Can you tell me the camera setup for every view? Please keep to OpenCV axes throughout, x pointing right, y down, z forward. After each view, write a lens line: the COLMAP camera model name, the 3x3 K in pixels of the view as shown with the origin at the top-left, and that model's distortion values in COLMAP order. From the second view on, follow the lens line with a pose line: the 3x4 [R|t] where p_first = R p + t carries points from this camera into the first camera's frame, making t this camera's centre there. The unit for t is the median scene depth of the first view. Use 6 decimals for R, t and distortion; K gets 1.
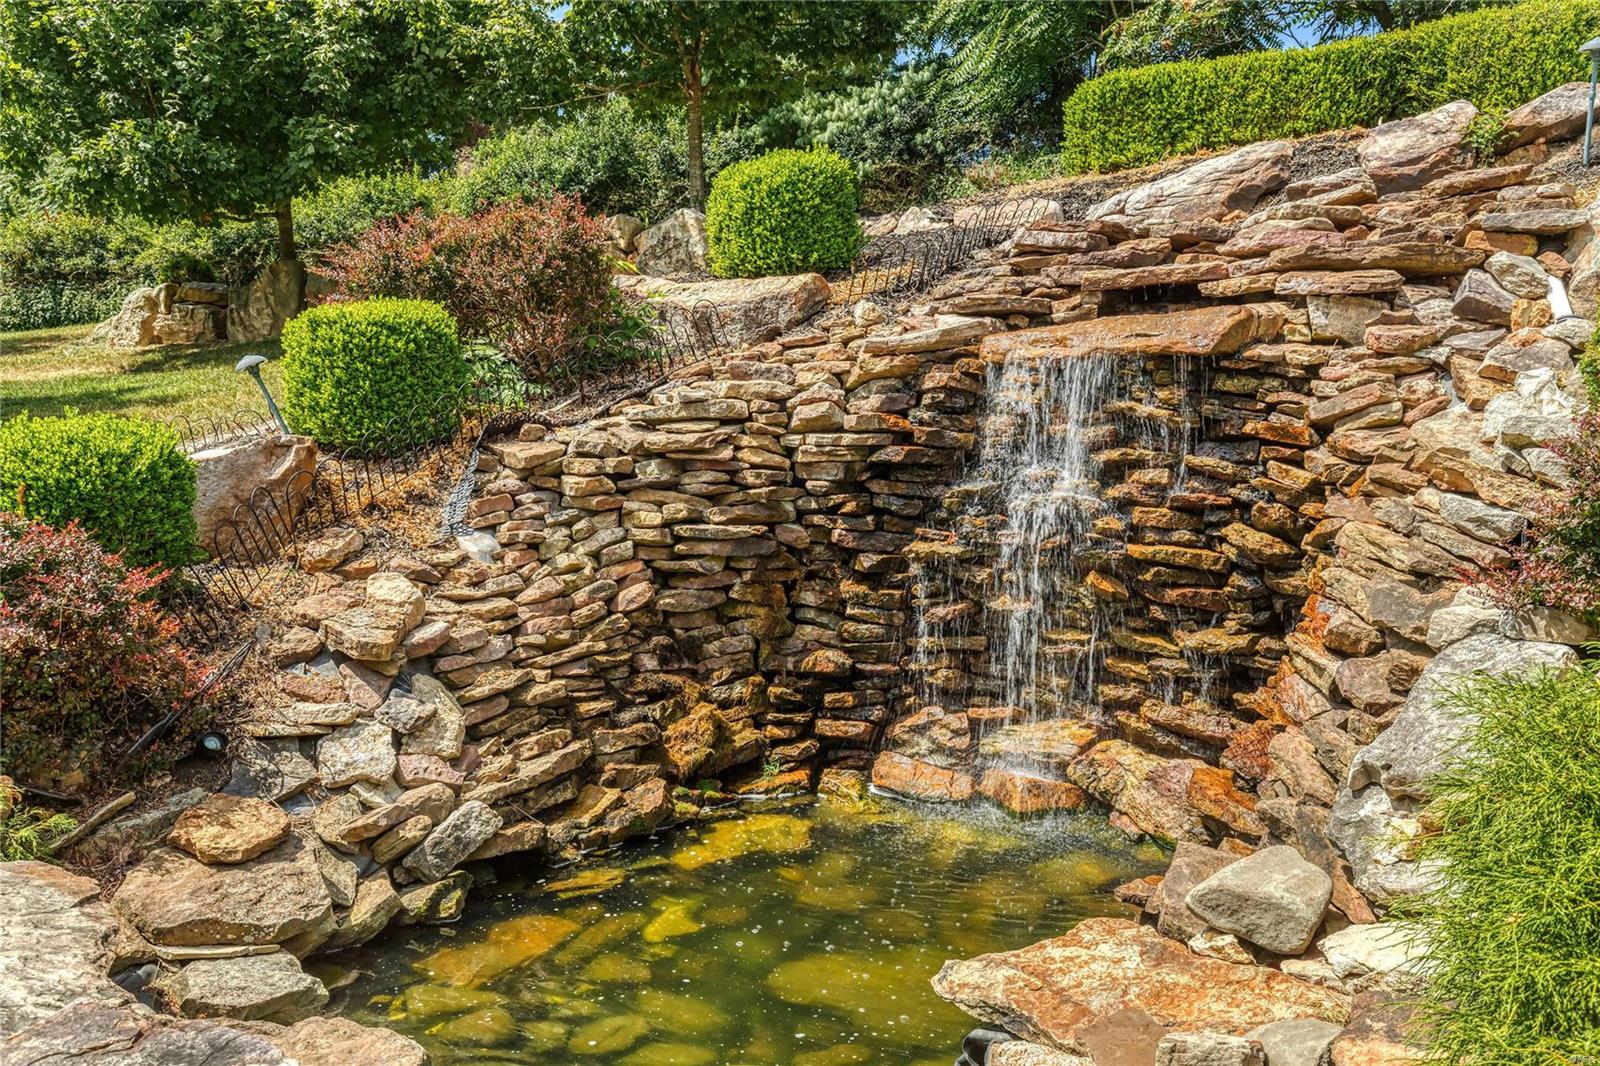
lens RADIAL K [[1198.0, 0, 802.7], [0, 1198.0, 538.2], [0, 0, 1]] dist [0.000791, -0.006820]
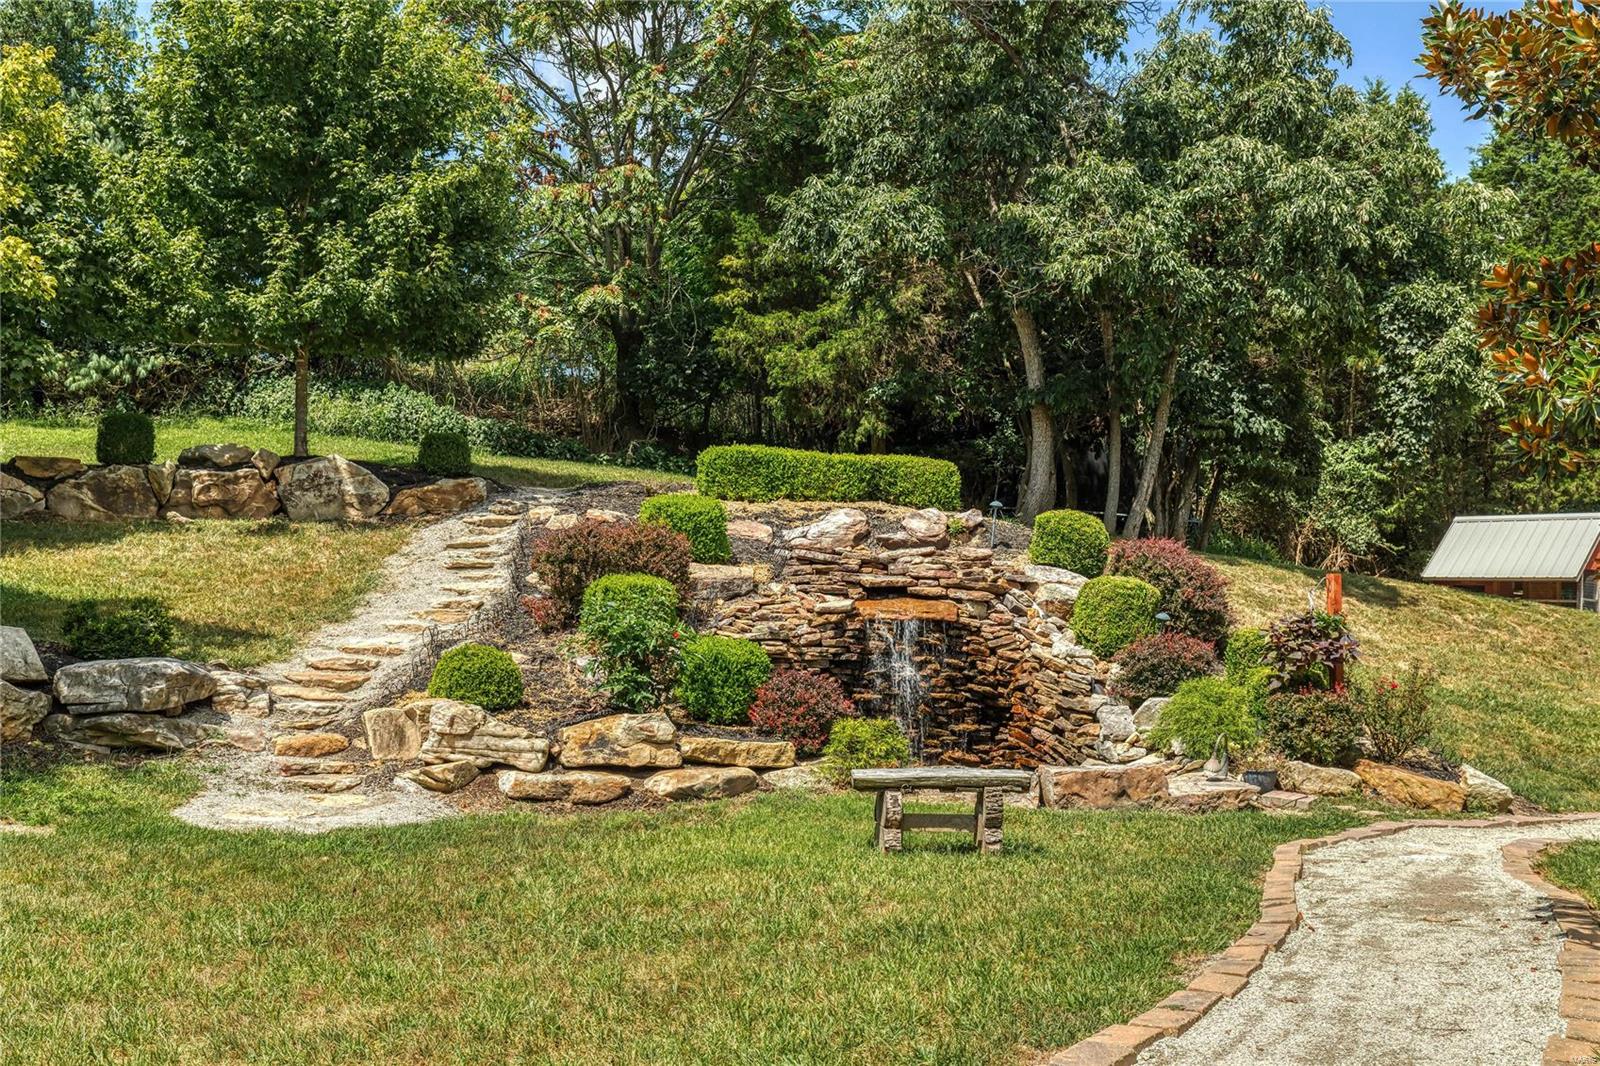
lens RADIAL K [[1583.5, 0, 800.0], [0, 1583.5, 533.0], [0, 0, 1]] dist [0.001547, 0.001393]
pose [[0.666514, 0.068771, 0.742314, -2.447946], [0.040354, 0.990948, -0.128040, 0.088238], [-0.744400, 0.115296, 0.657705, -1.066236]]
